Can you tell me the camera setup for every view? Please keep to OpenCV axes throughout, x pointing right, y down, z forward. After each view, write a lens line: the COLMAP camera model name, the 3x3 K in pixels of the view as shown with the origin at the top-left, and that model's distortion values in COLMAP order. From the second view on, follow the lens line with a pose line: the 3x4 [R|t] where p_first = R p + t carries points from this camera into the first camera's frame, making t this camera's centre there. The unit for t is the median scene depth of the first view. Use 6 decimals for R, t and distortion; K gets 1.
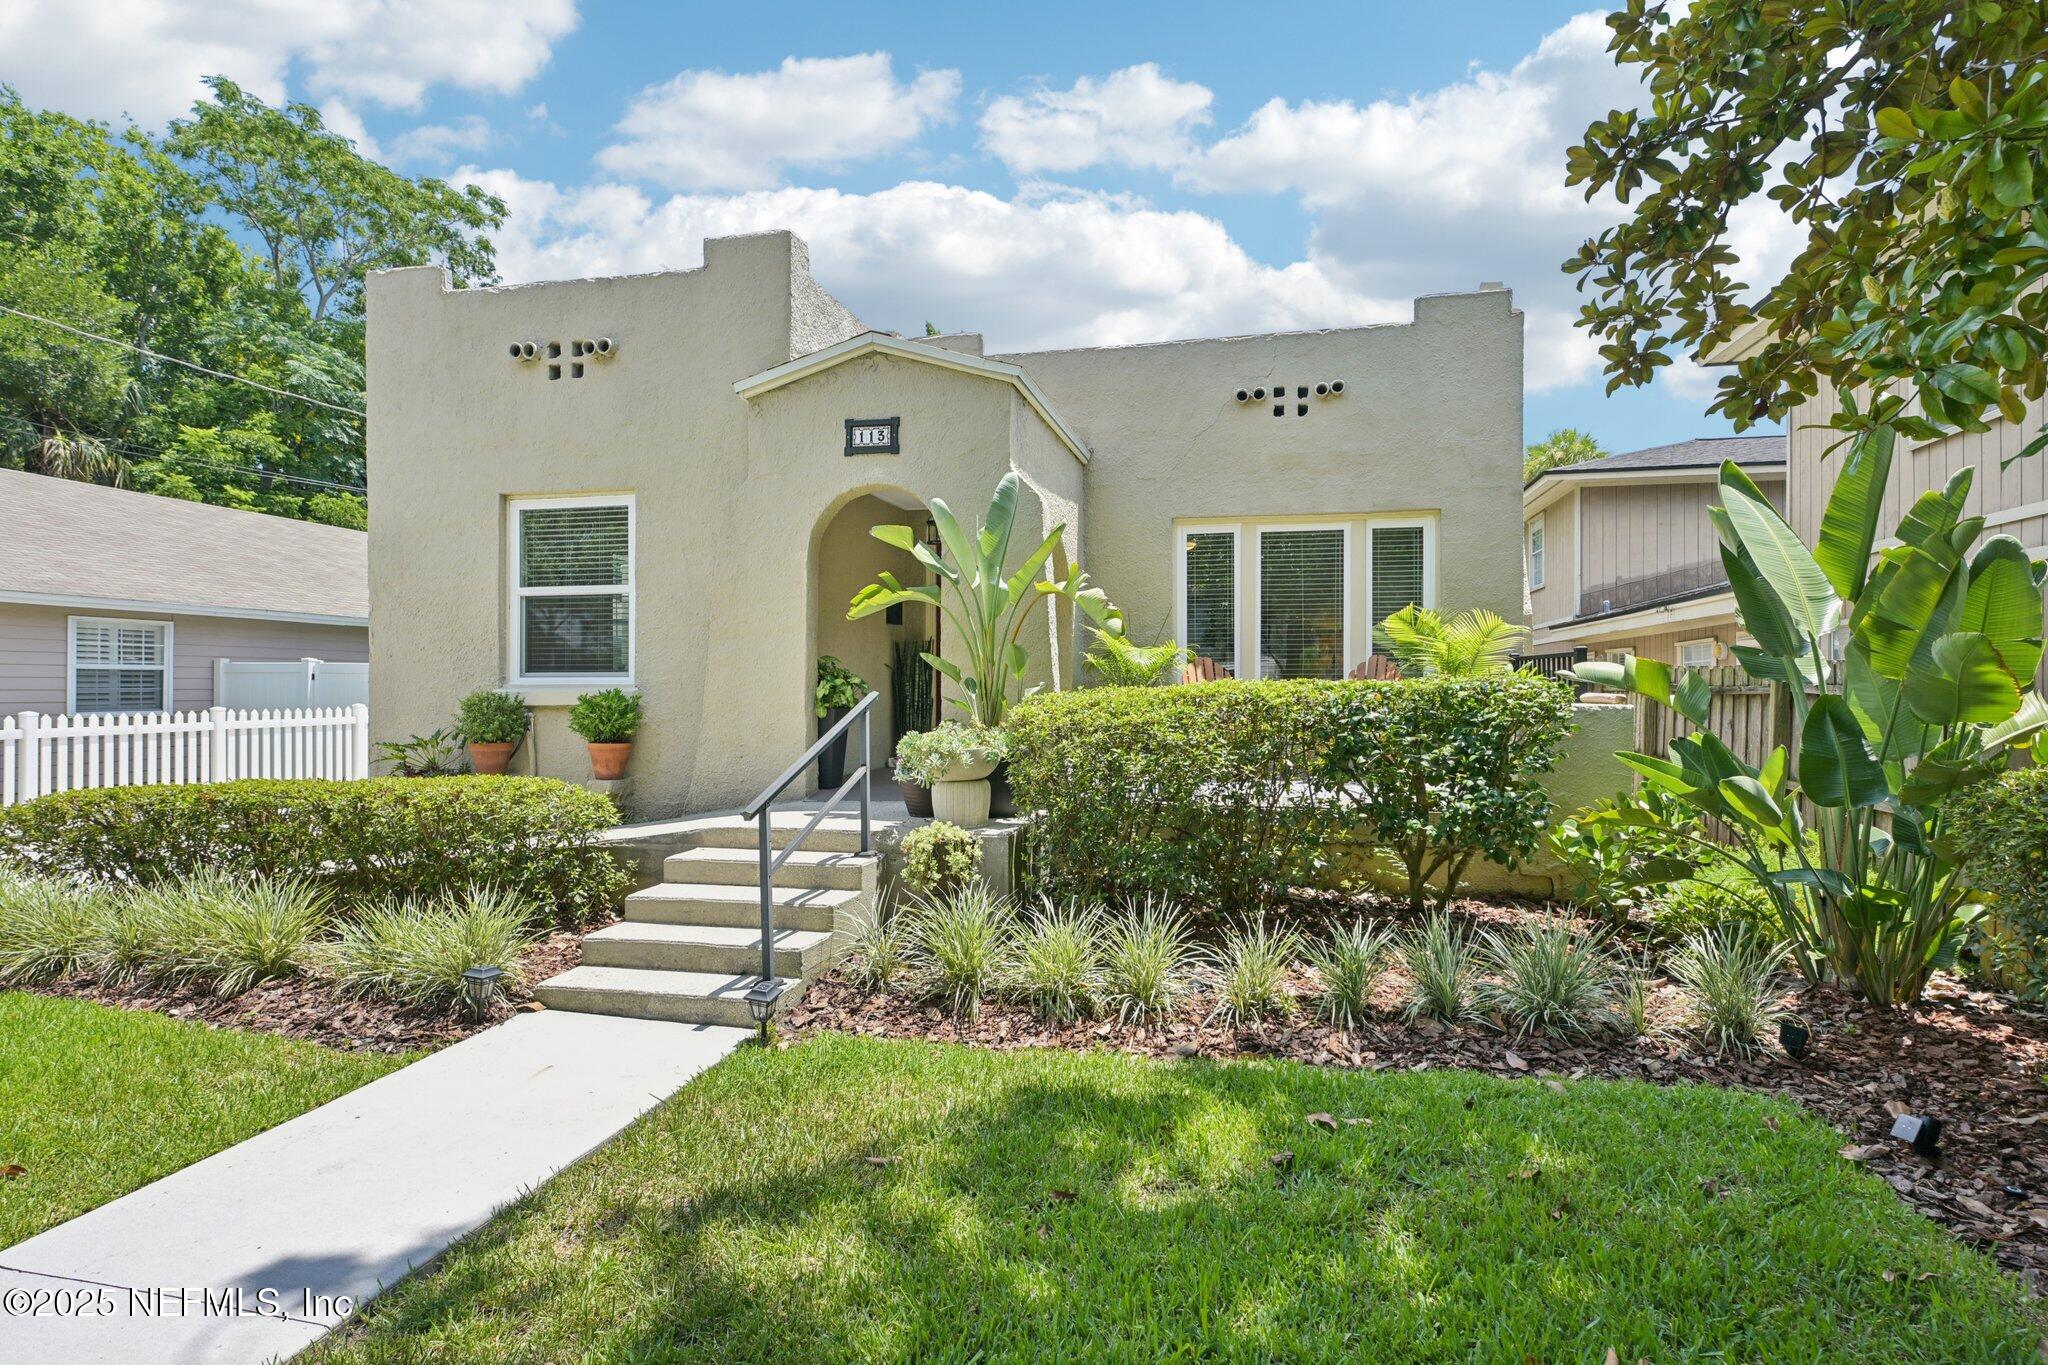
lens RADIAL K [[1141.5, 0, 1013.0], [0, 1141.5, 681.6], [0, 0, 1]] dist [-0.002833, 0.002488]
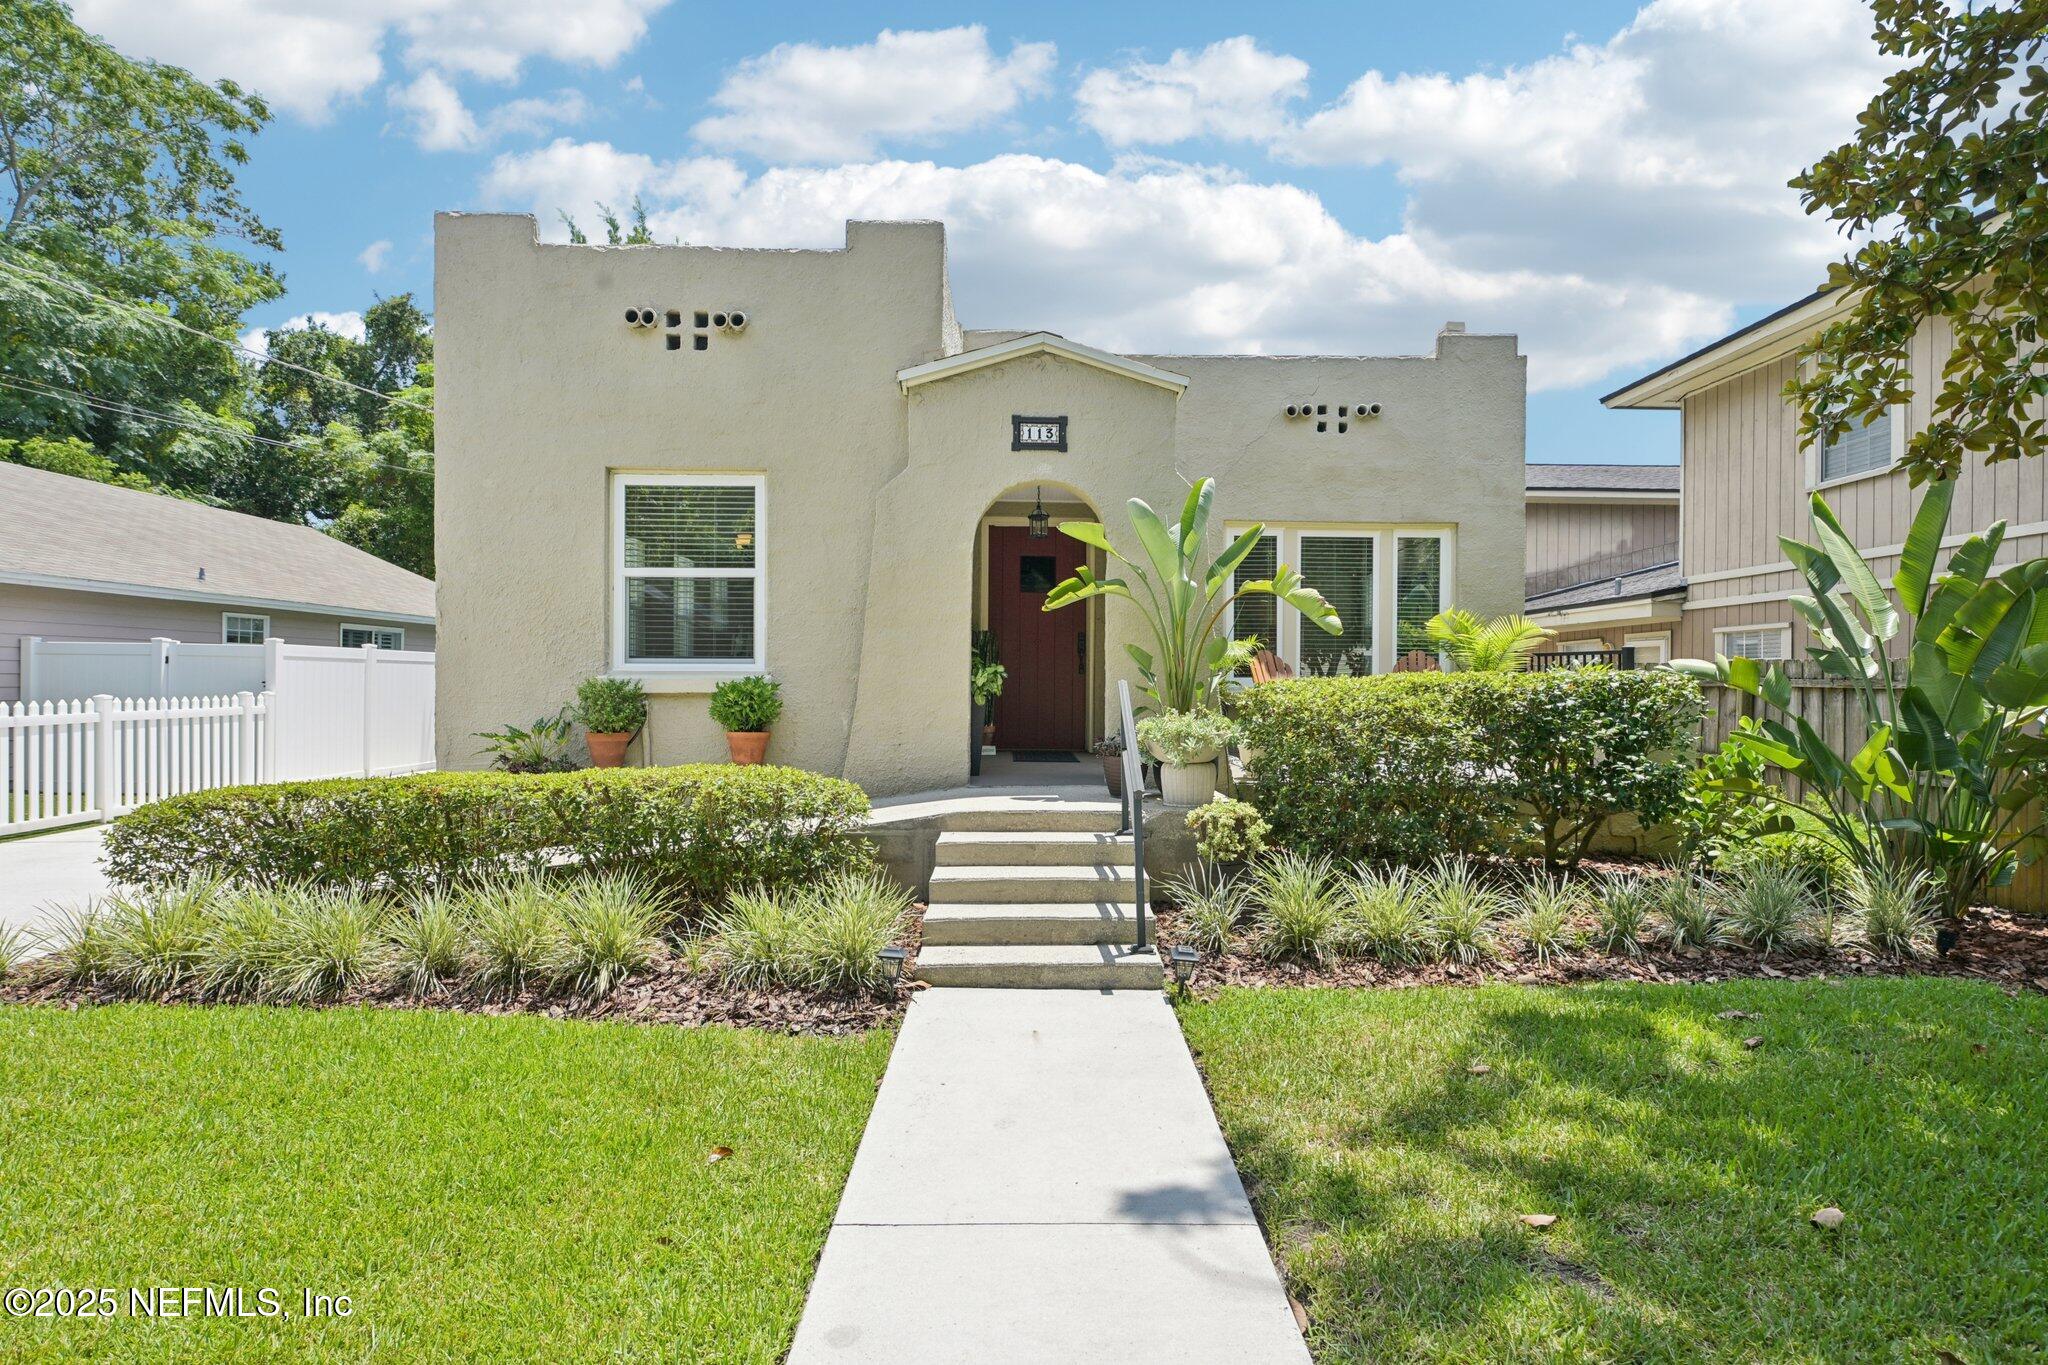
lens RADIAL K [[1141.5, 0, 1125.7], [0, 1141.5, 693.2], [0, 0, 1]] dist [-0.002833, 0.002488]
pose [[0.964553, 0.002231, 0.263879, -0.298959], [-0.007247, 0.999811, 0.018037, 0.000992], [-0.263789, -0.019310, 0.964387, -0.020703]]
